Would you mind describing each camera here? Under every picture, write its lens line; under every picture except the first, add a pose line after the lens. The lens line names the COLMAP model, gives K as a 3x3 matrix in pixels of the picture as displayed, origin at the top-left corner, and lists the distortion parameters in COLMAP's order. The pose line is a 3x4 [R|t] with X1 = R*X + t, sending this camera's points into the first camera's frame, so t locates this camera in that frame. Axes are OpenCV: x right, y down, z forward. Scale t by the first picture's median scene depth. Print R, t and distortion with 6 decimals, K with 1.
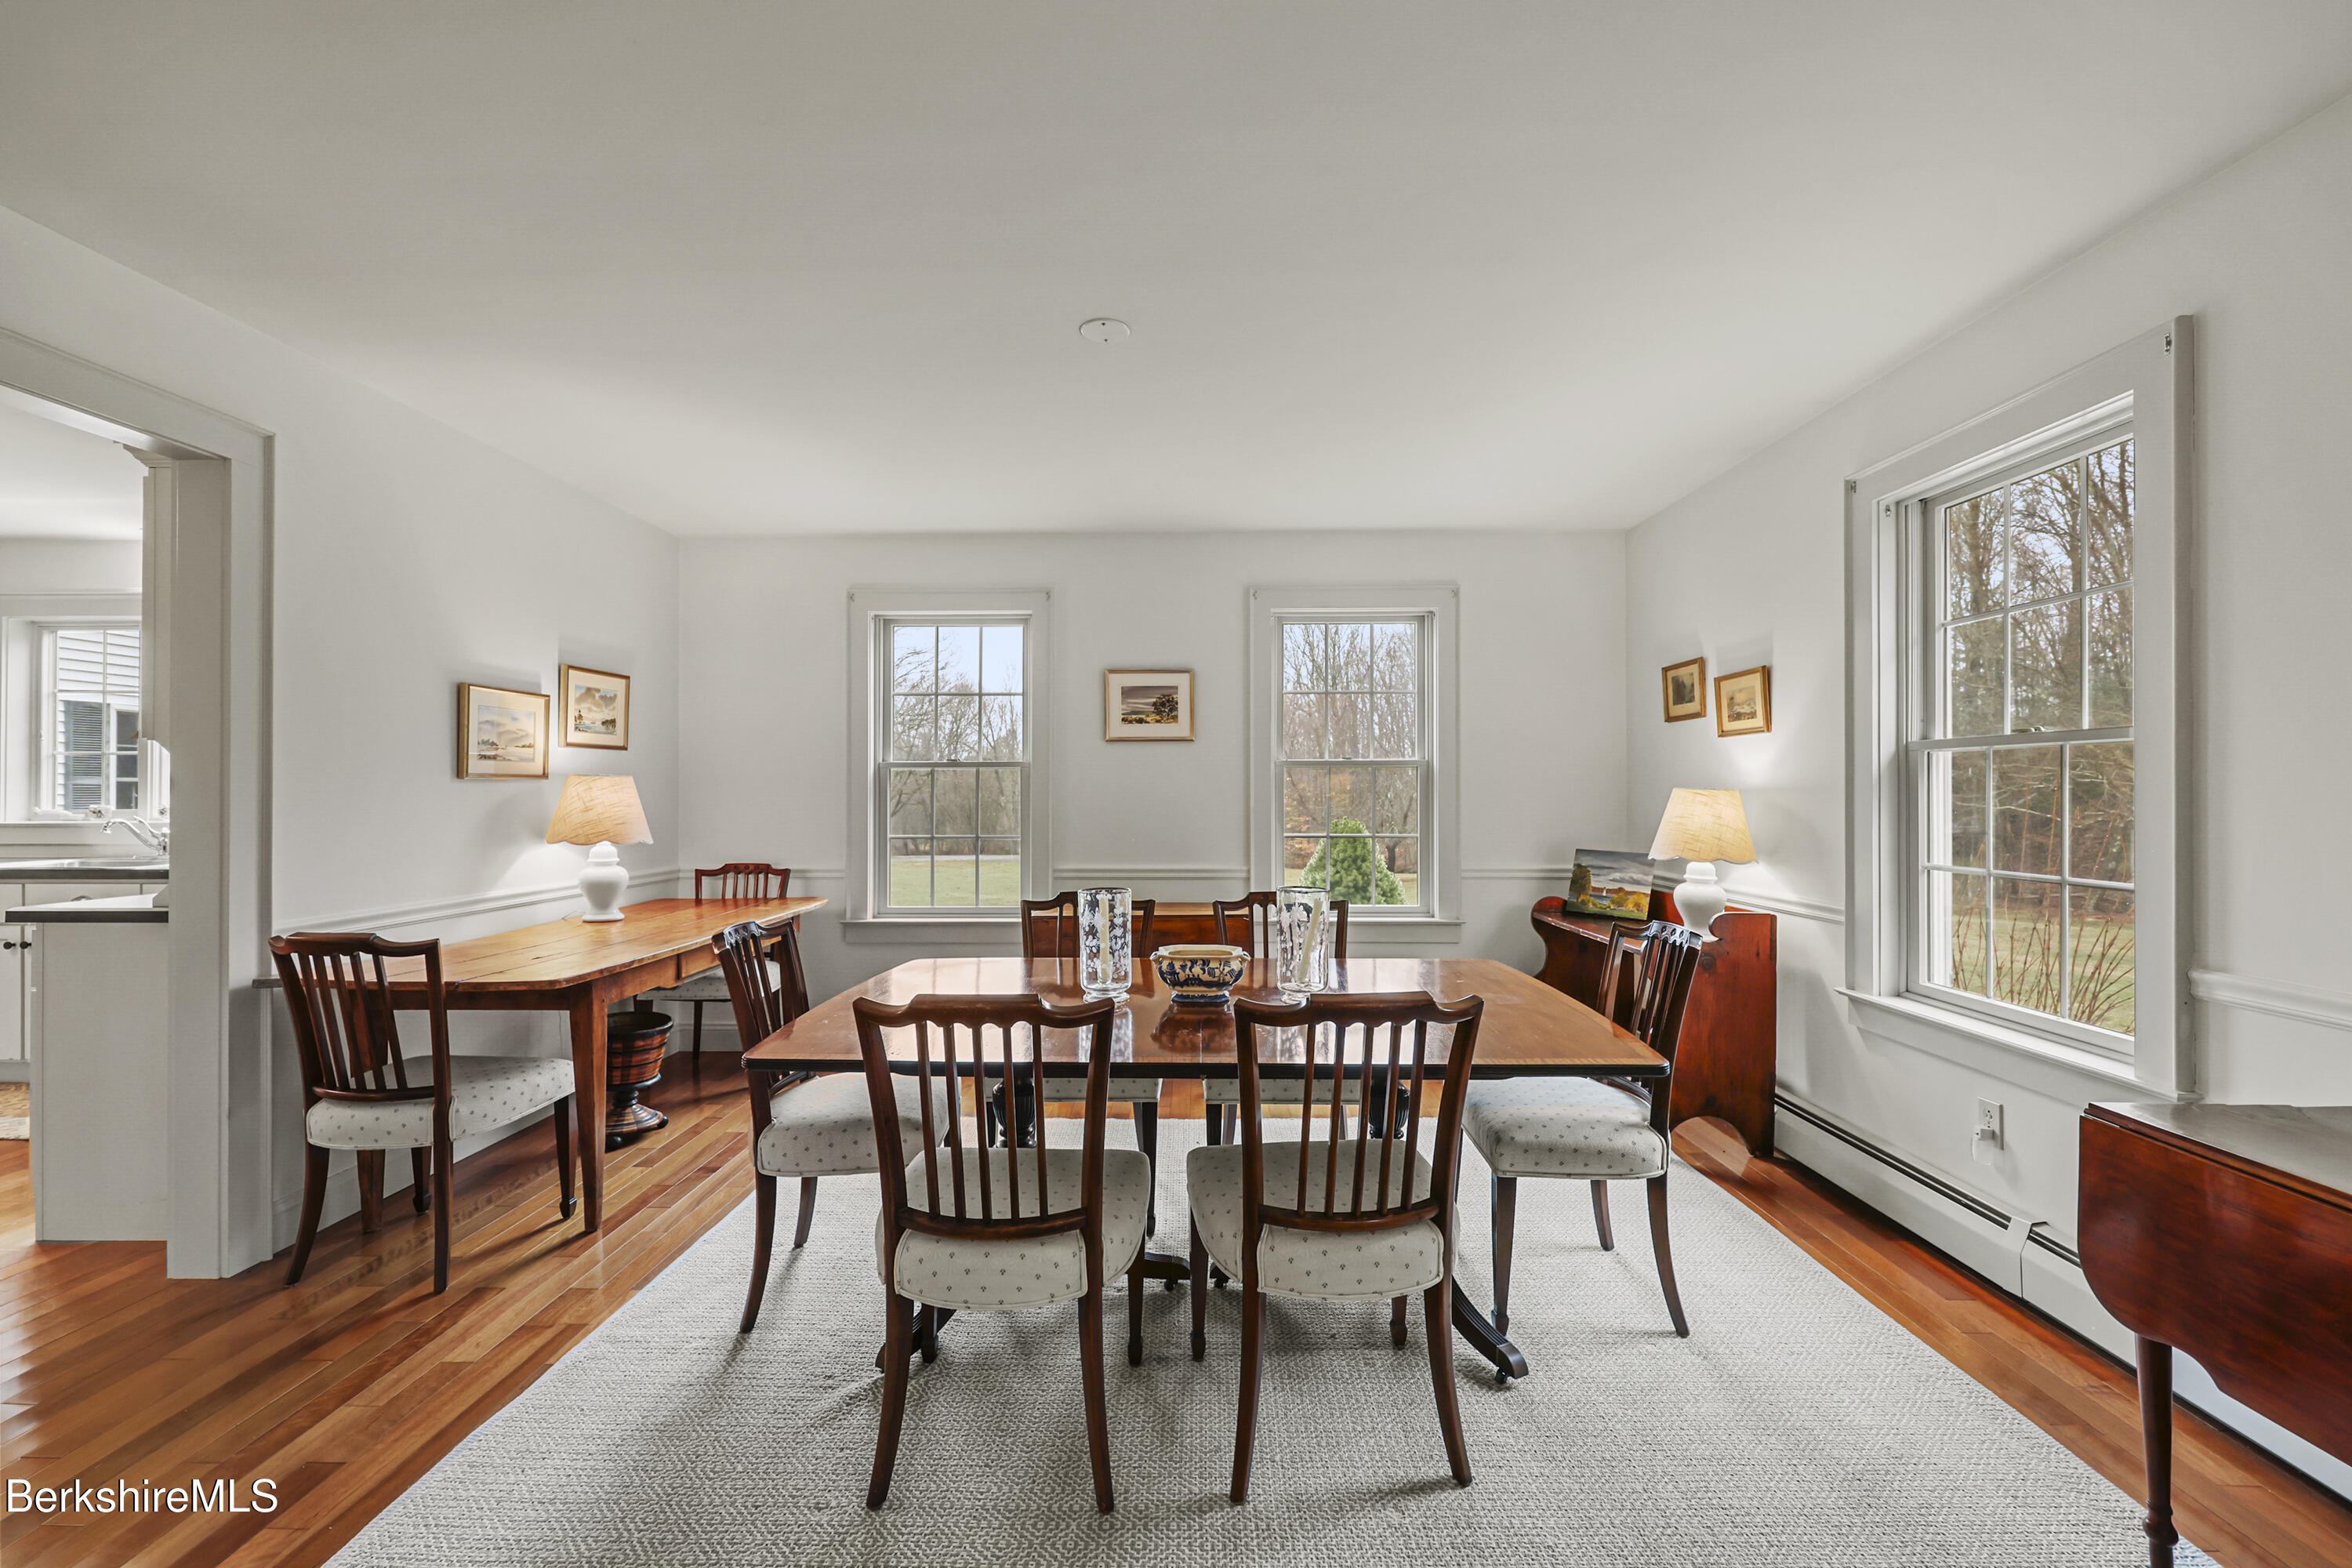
lens RADIAL K [[945.8, 0, 1179.5], [0, 945.8, 784.6], [0, 0, 1]] dist [0.002118, 0.000282]
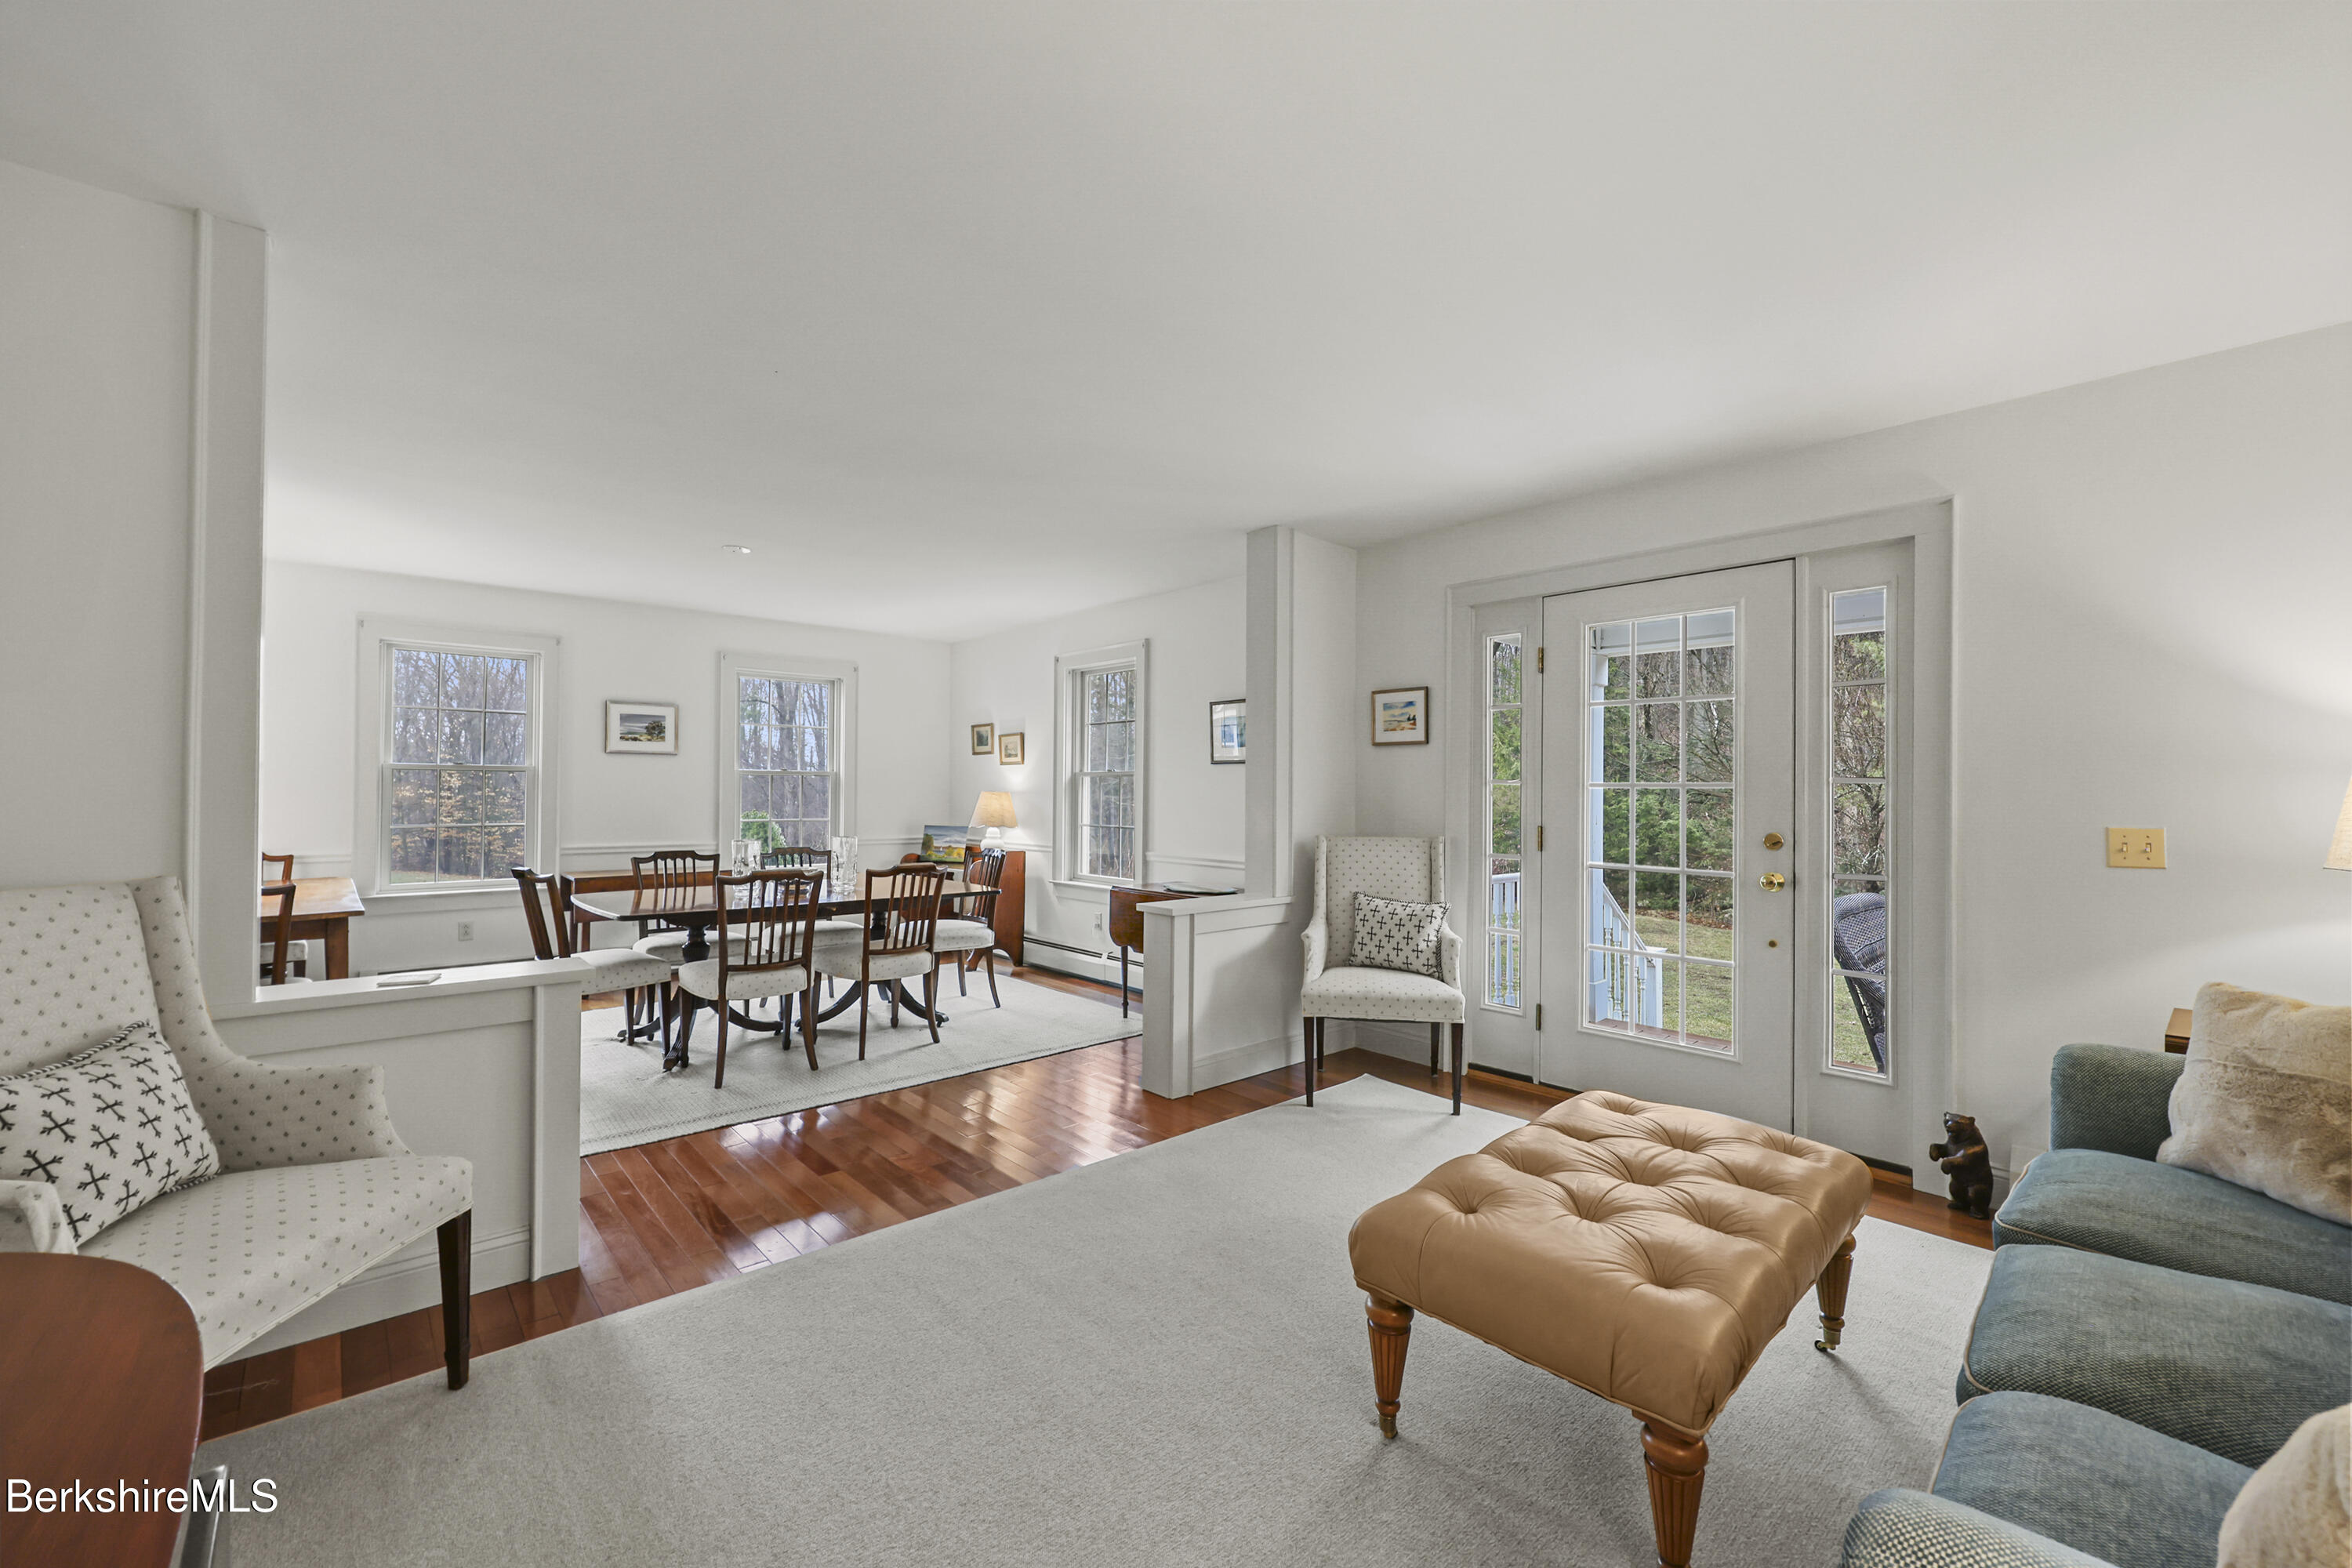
lens RADIAL K [[945.8, 0, 1173.7], [0, 945.8, 784.0], [0, 0, 1]] dist [0.002118, 0.000282]
pose [[0.734505, 0.013583, 0.678468, -0.480889], [-0.011861, 0.999904, -0.007178, -0.001321], [-0.678500, -0.002775, 0.734595, -0.664792]]
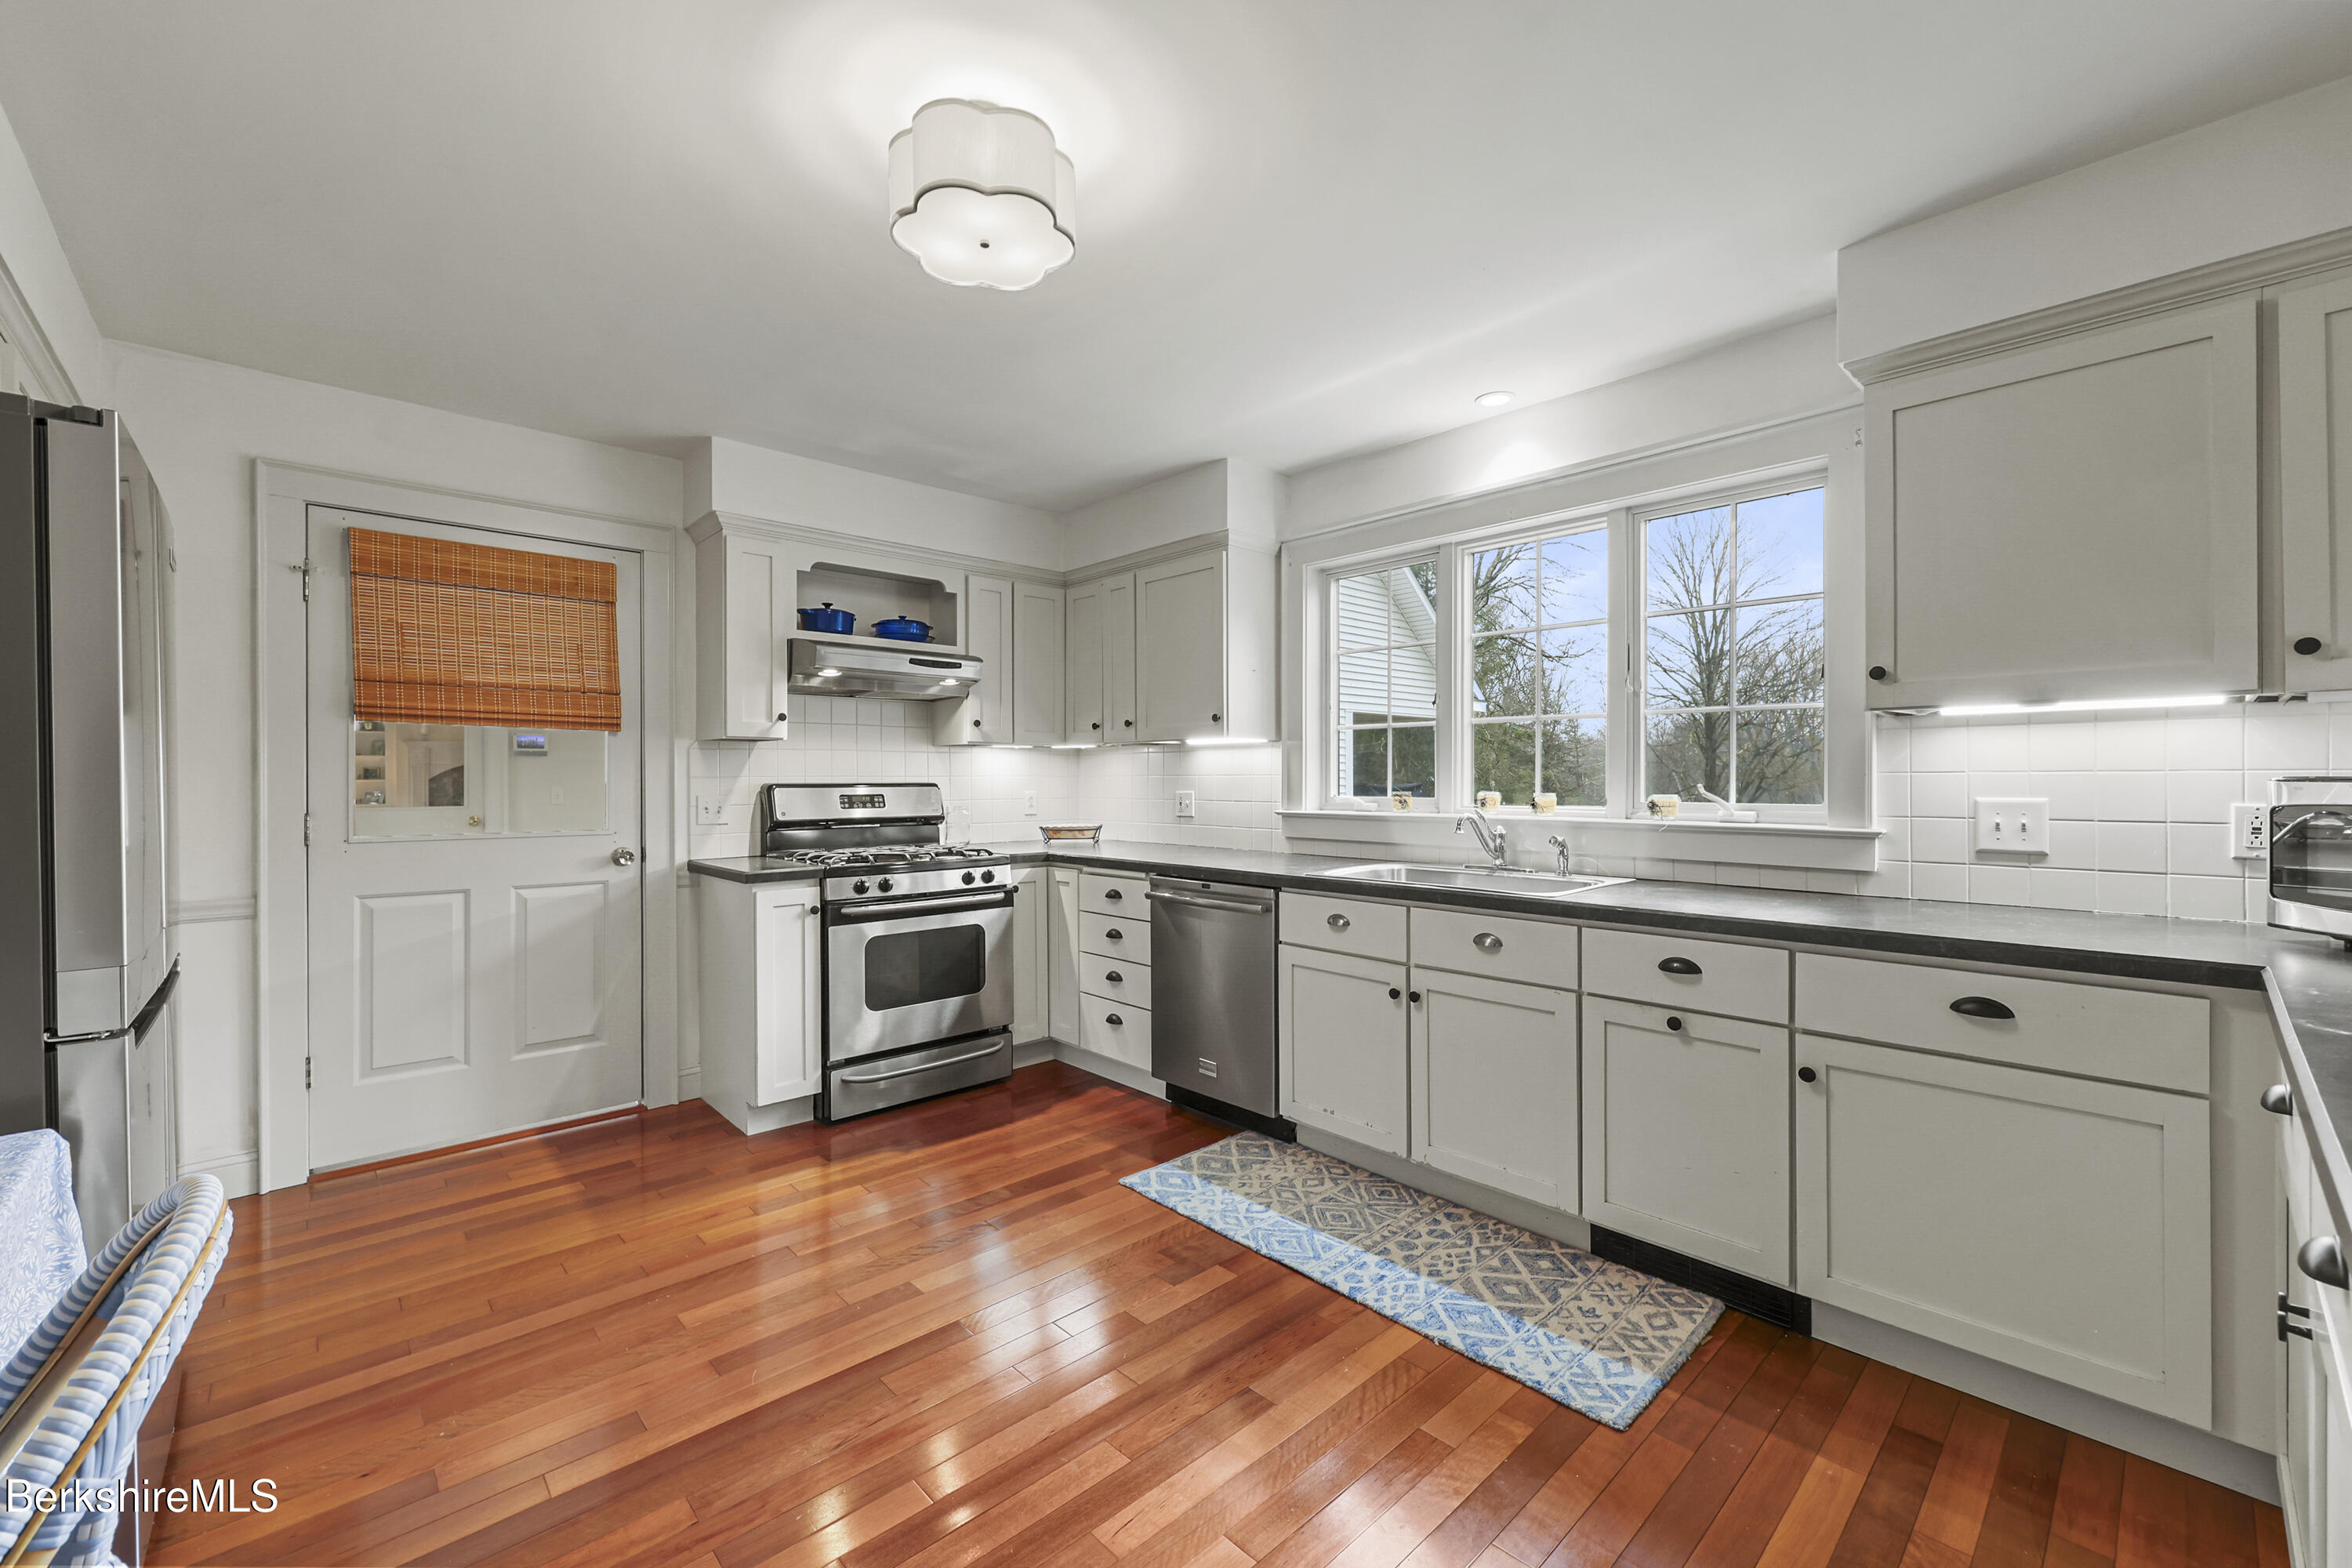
lens RADIAL K [[945.8, 0, 1177.2], [0, 945.8, 775.2], [0, 0, 1]] dist [0.002118, 0.000282]
pose [[0.696549, -0.001567, -0.717507, -0.880439], [0.008086, 0.999951, 0.005665, 0.002715], [0.717463, -0.009747, 0.696528, 0.417779]]
